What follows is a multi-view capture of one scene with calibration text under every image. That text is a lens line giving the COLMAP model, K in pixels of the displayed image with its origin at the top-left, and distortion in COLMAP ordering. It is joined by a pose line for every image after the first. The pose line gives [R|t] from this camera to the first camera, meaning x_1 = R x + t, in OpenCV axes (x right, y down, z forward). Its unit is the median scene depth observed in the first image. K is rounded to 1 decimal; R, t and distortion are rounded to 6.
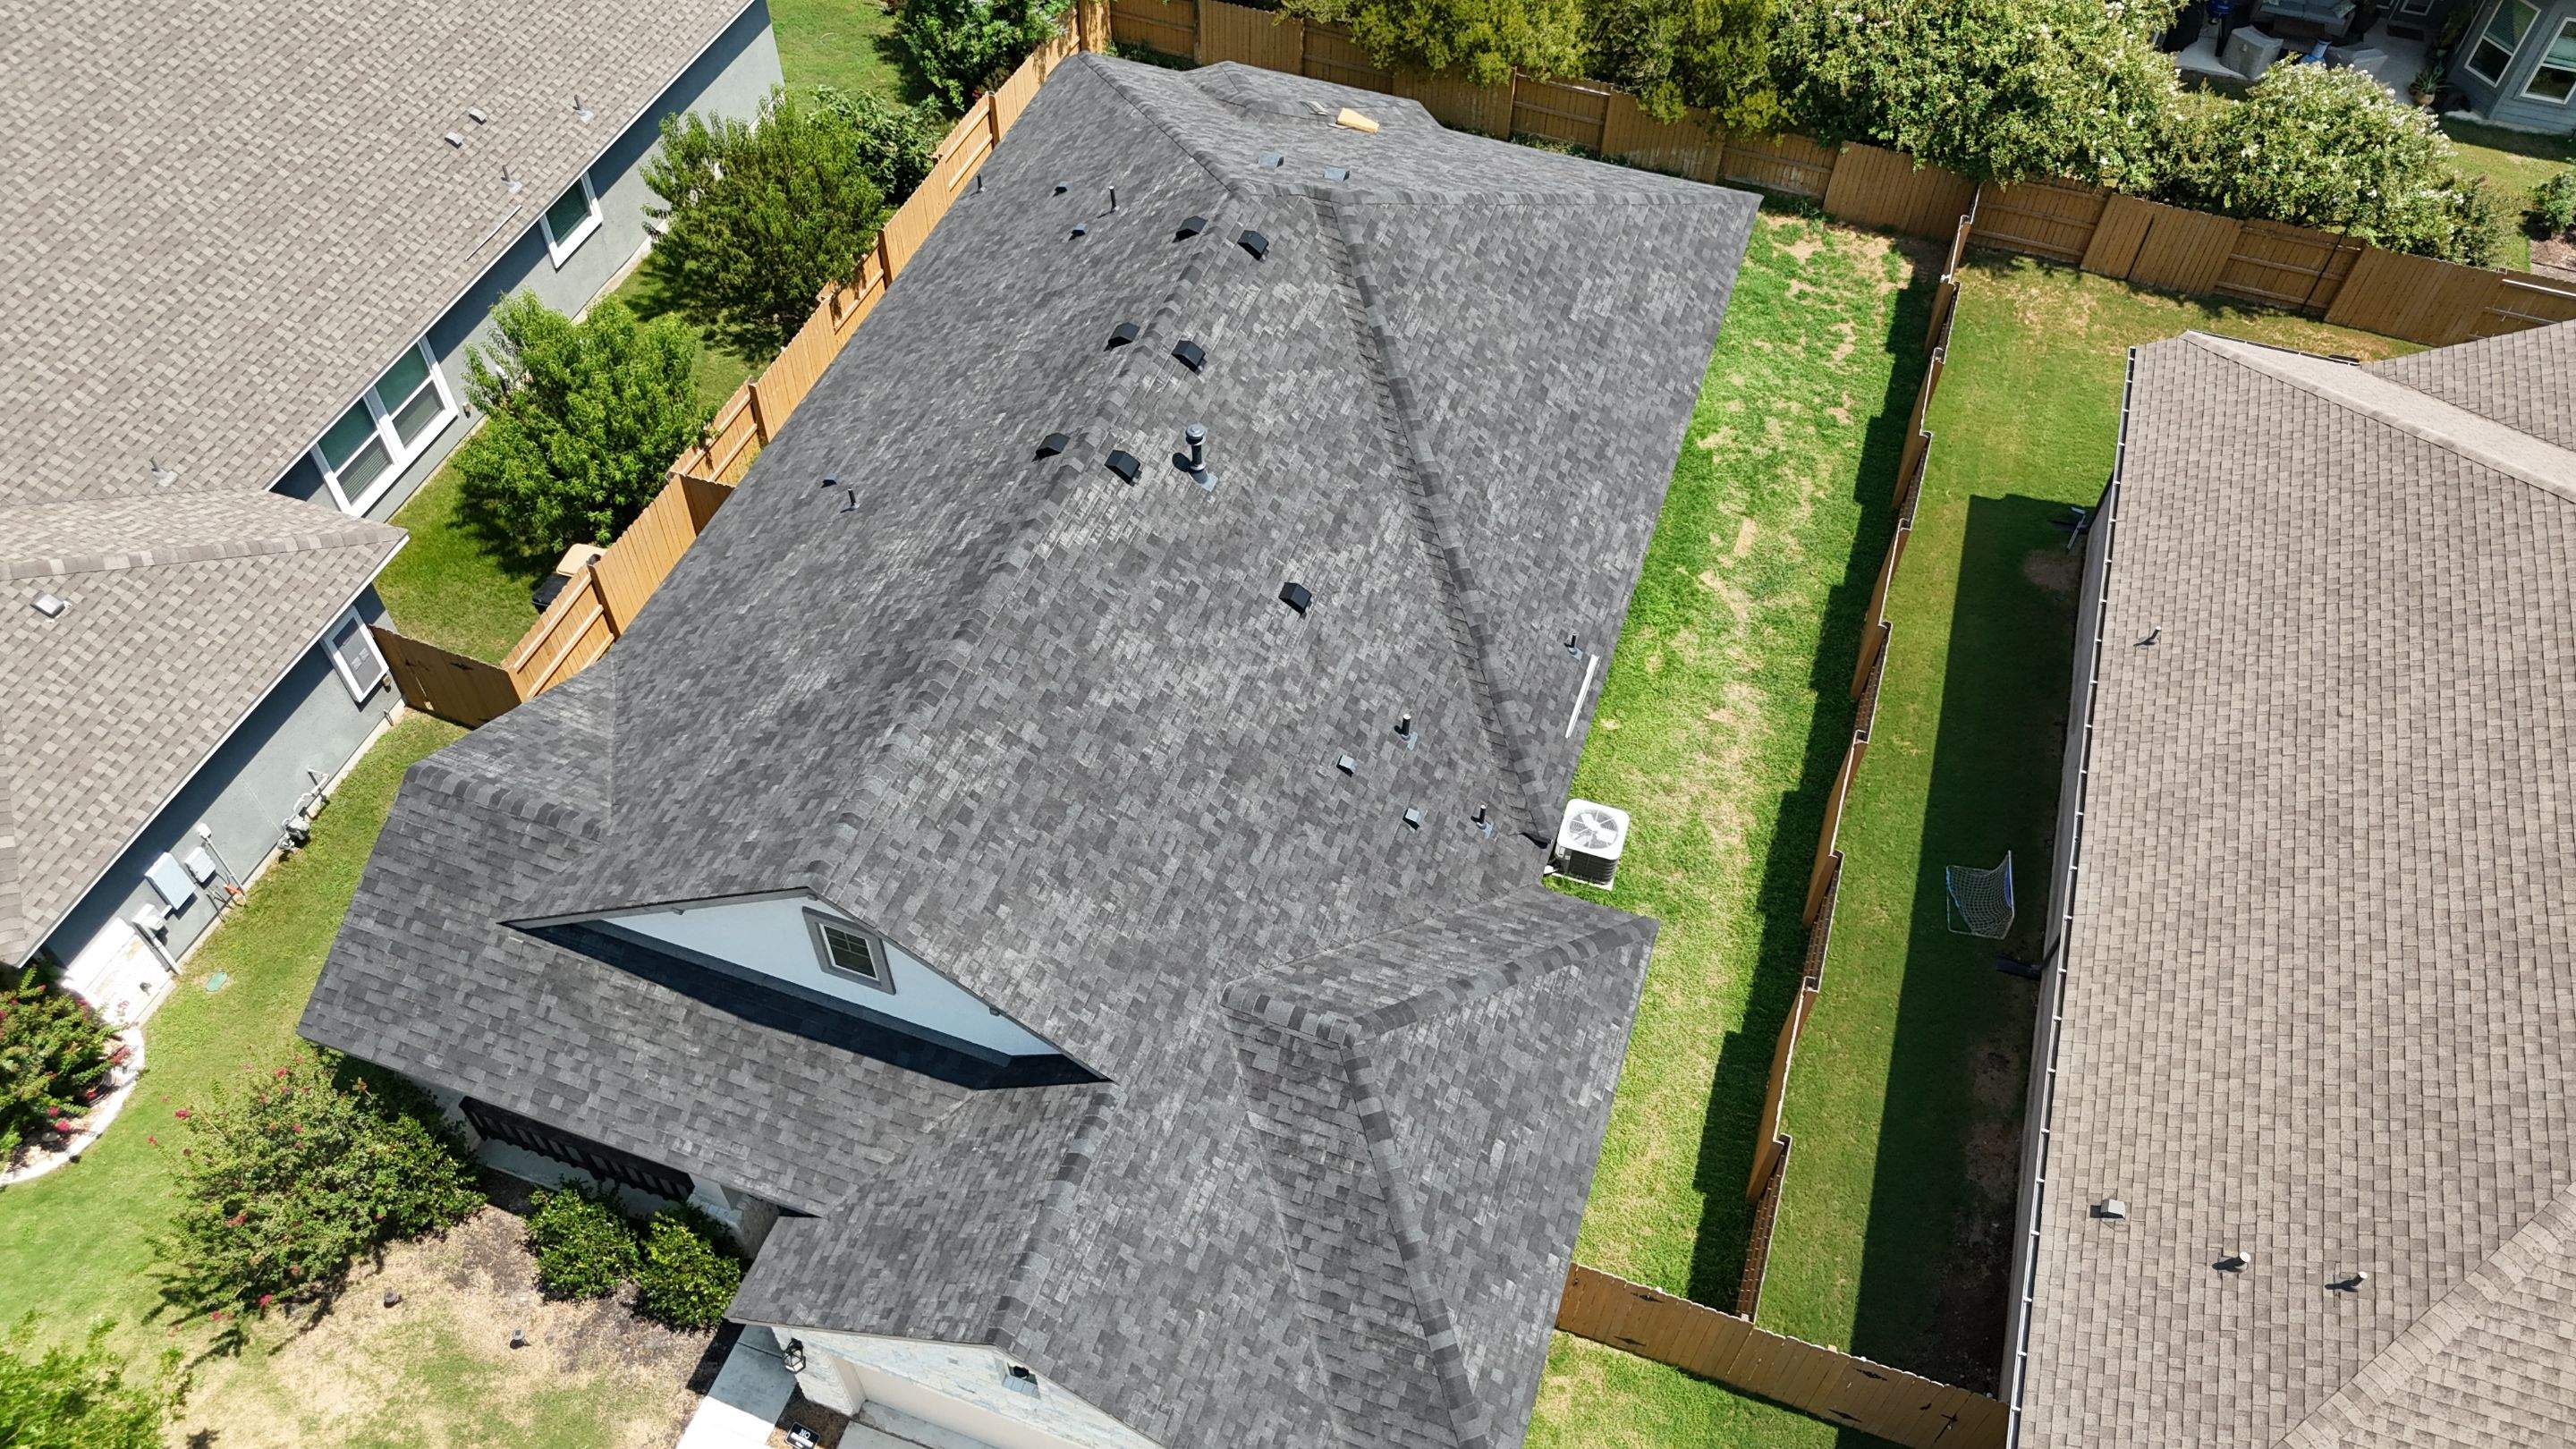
lens RADIAL K [[1901.8, 0, 1285.1], [0, 1901.8, 721.6], [0, 0, 1]] dist [0.061051, -0.046245]
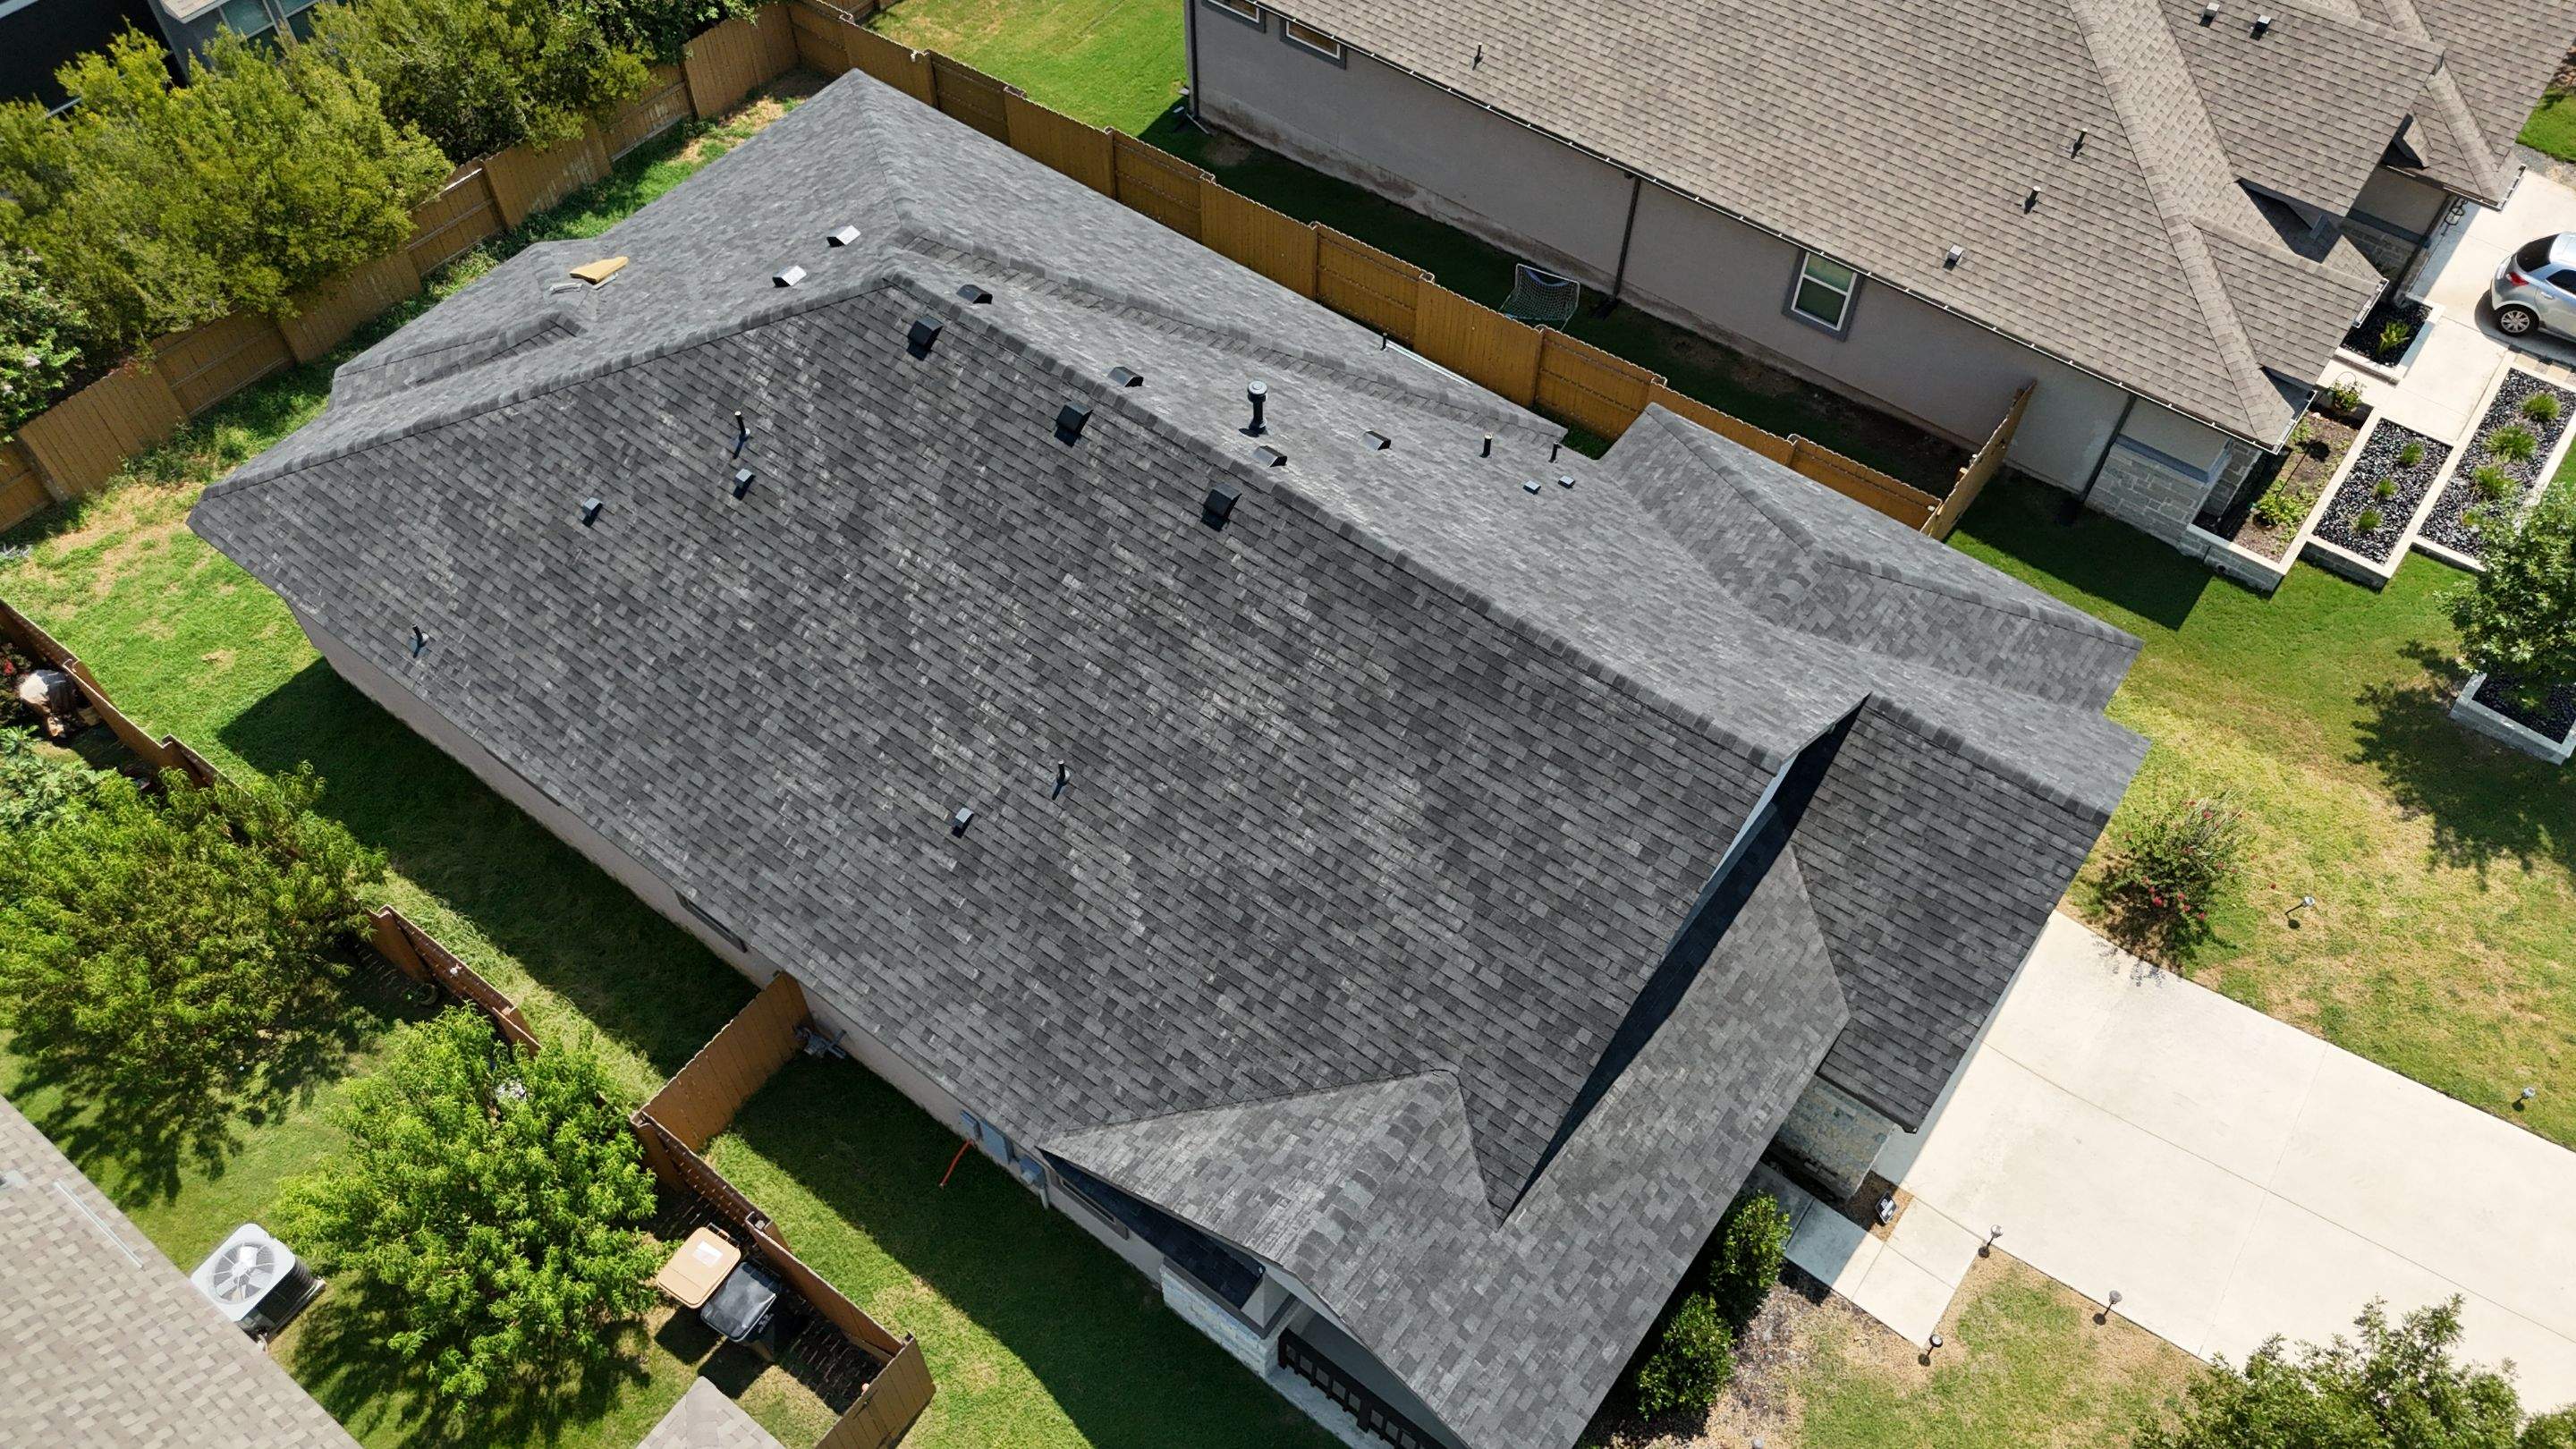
lens RADIAL K [[1900.3, 0, 1289.8], [0, 1900.3, 729.2], [0, 0, 1]] dist [0.069240, -0.061928]
pose [[0.301867, -0.768200, 0.564576, -0.682272], [0.736971, 0.563707, 0.372974, -0.380863], [-0.604773, 0.303487, 0.736305, 0.306299]]
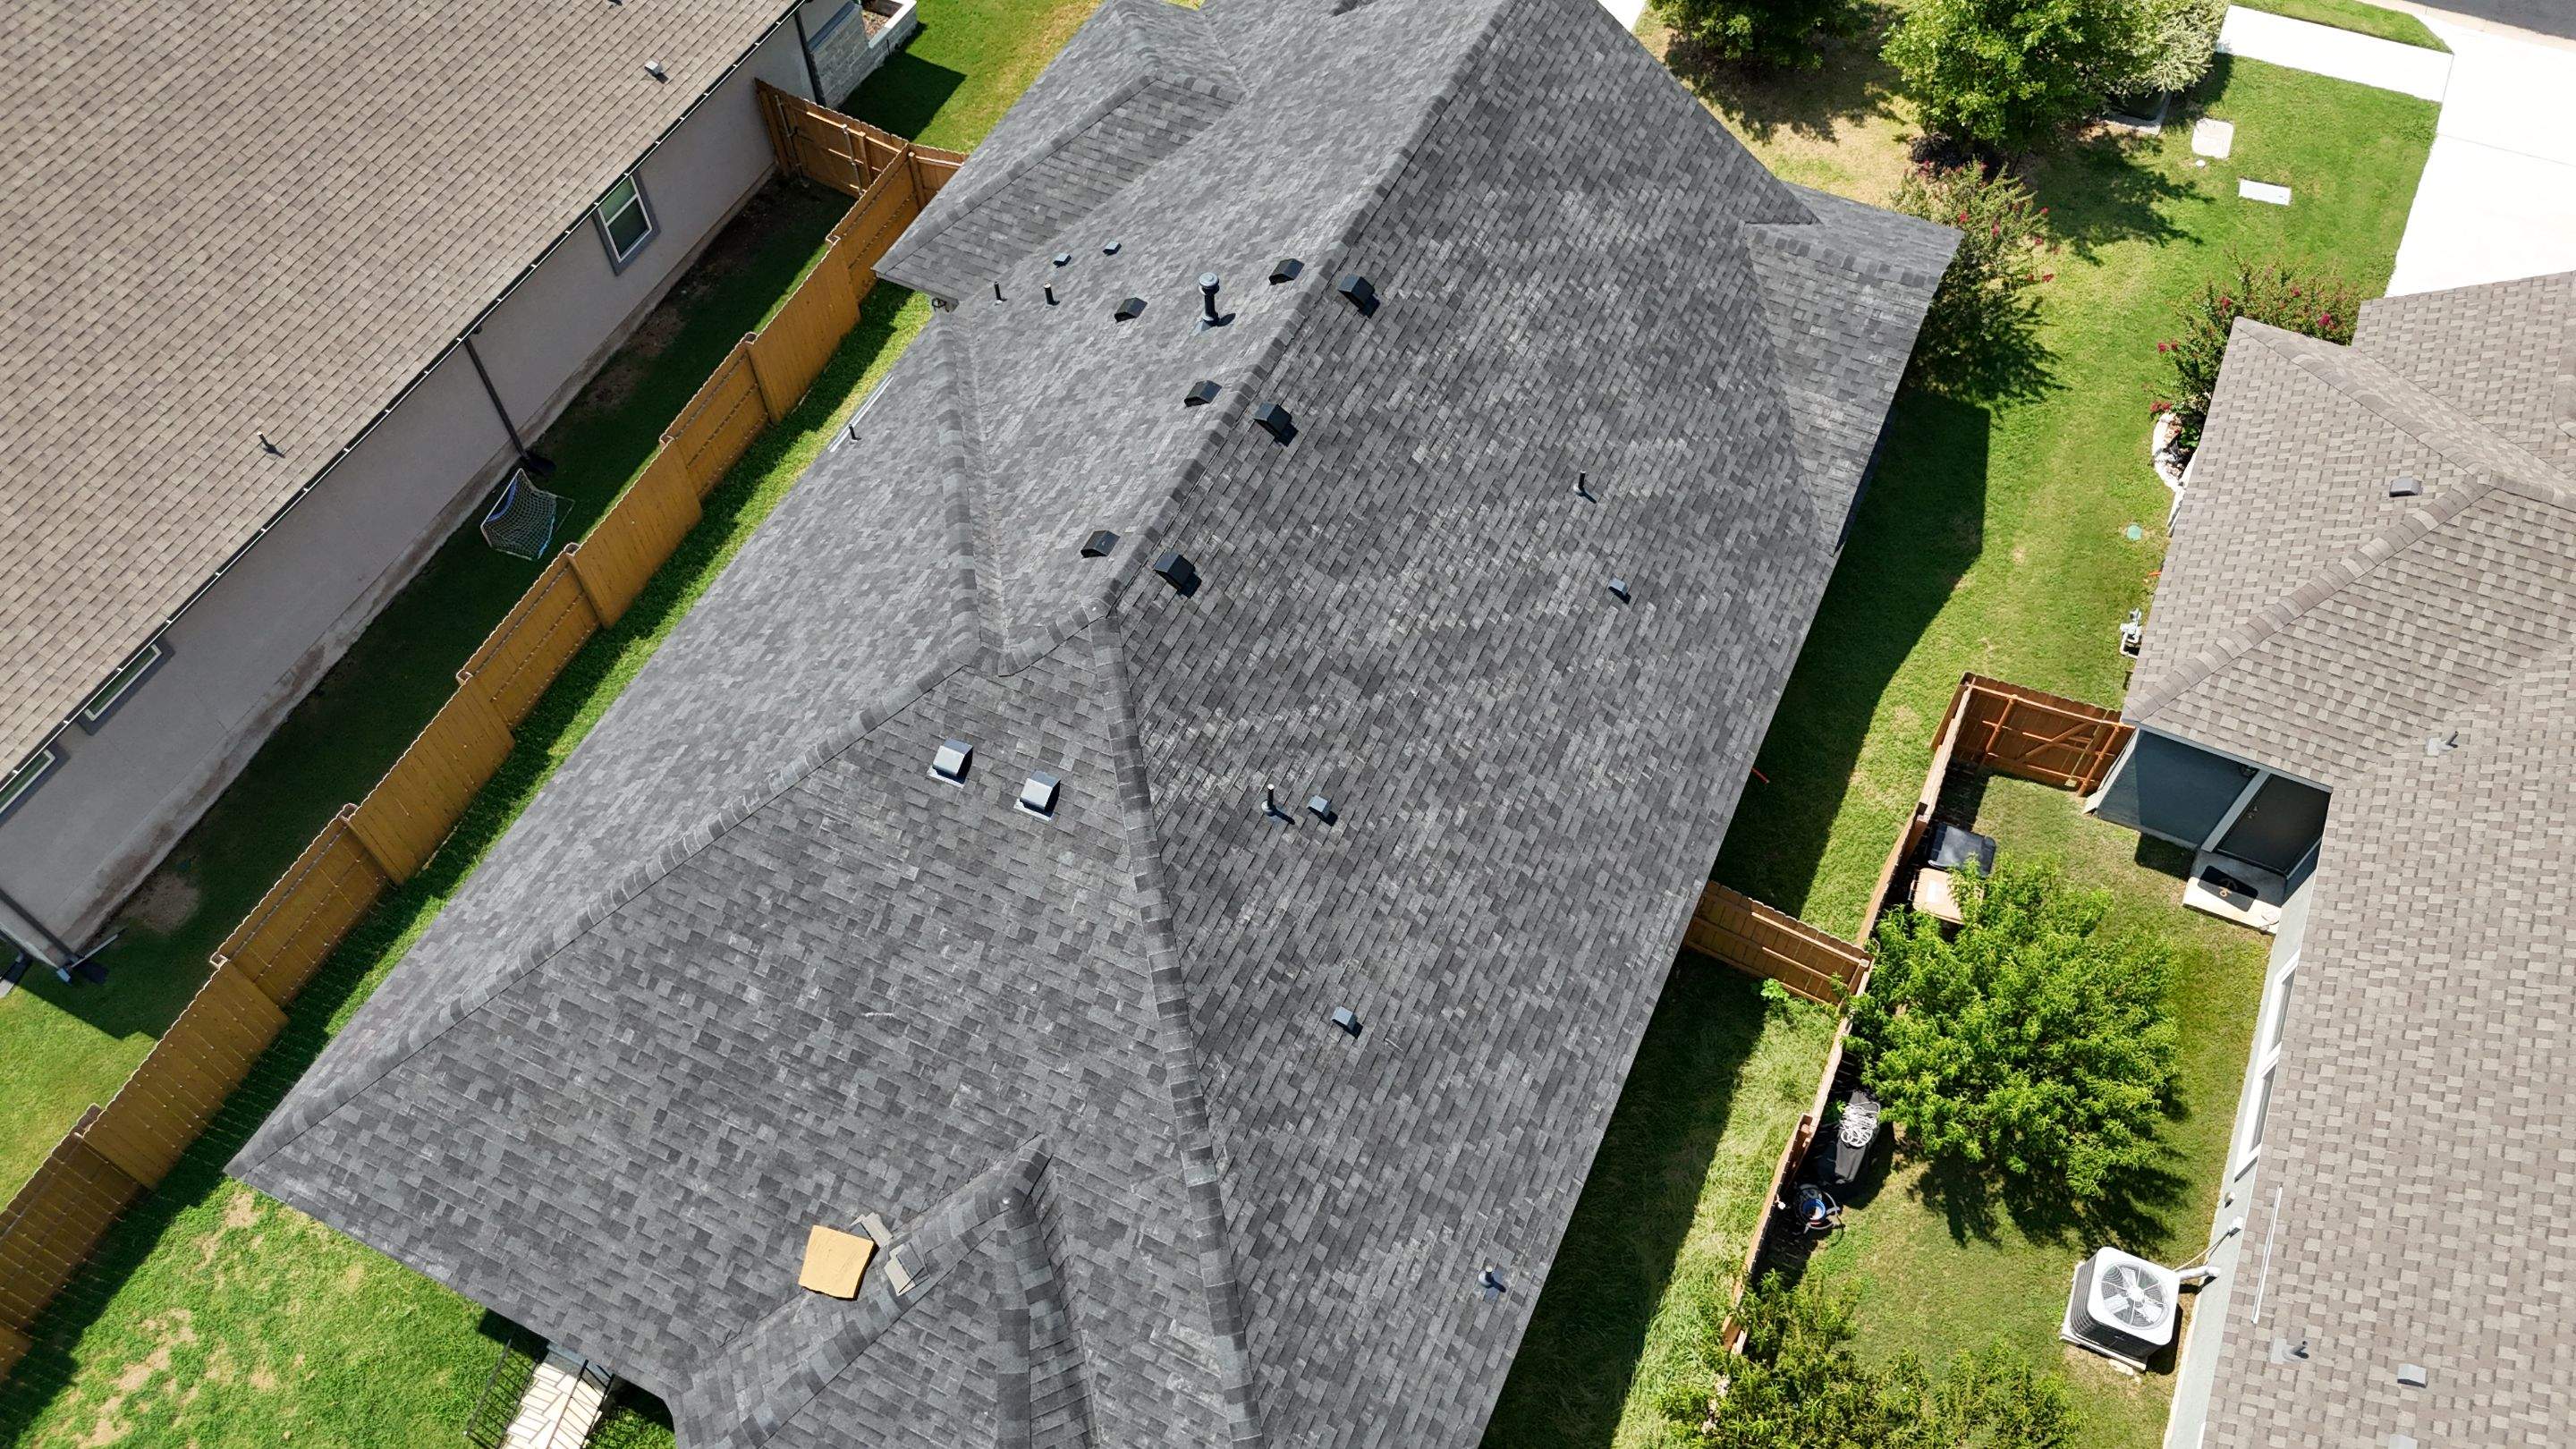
lens RADIAL K [[1894.2, 0, 1292.8], [0, 1894.2, 728.7], [0, 0, 1]] dist [0.076124, -0.073383]
pose [[-0.994283, -0.089218, 0.058662, -0.156029], [0.081888, -0.284575, 0.955150, -1.063948], [-0.068523, 0.954493, 0.290253, 0.878164]]
